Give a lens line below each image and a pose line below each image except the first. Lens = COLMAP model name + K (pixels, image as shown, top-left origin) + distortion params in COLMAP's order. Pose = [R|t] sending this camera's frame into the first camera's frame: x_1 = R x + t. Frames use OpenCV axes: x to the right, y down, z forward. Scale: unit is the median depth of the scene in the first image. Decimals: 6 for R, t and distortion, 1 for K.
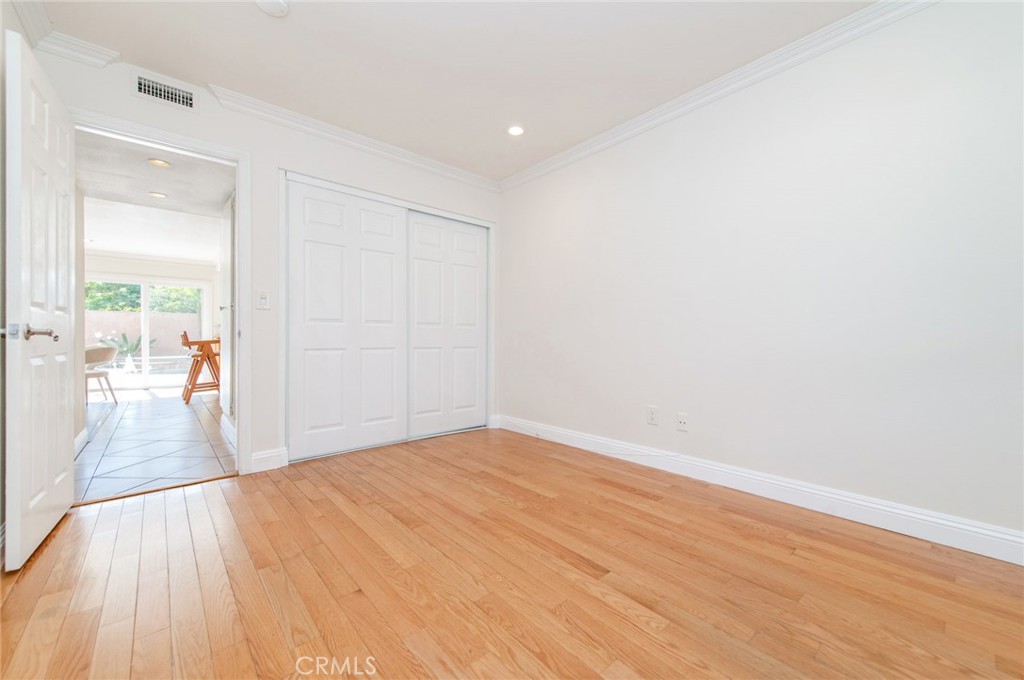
lens RADIAL K [[401.7, 0, 514.3], [0, 401.7, 339.3], [0, 0, 1]] dist [0.015601, -0.003845]
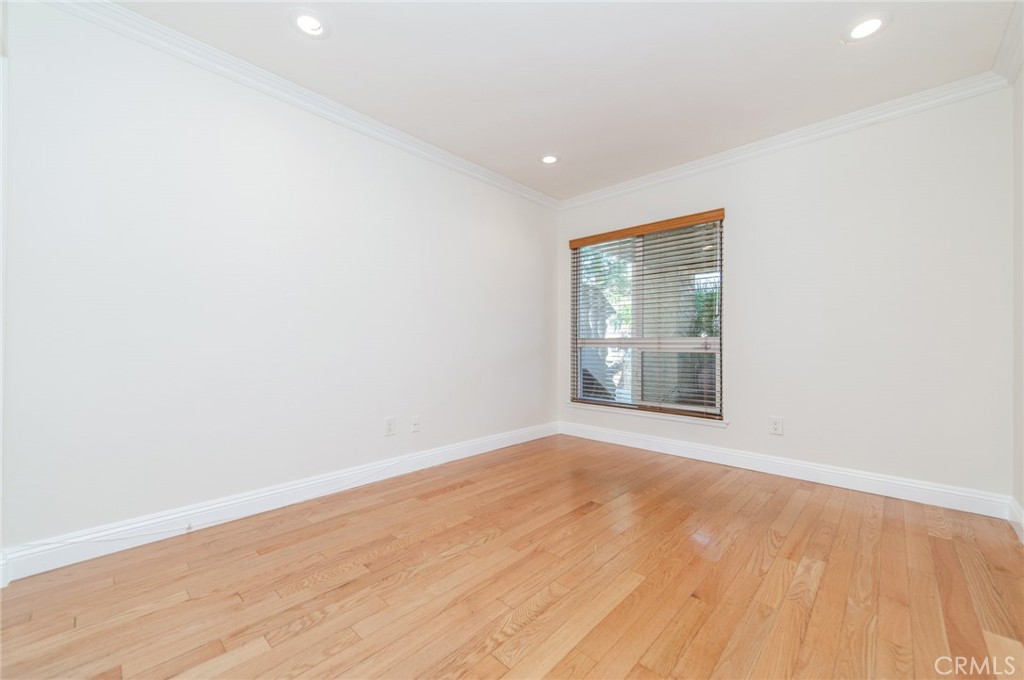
lens RADIAL K [[401.7, 0, 514.5], [0, 401.7, 342.6], [0, 0, 1]] dist [0.015601, -0.003845]
pose [[-0.100461, 0.006030, 0.994923, -0.928056], [-0.000671, 0.999981, -0.006128, -0.022064], [-0.994941, -0.001283, -0.100456, 1.047815]]
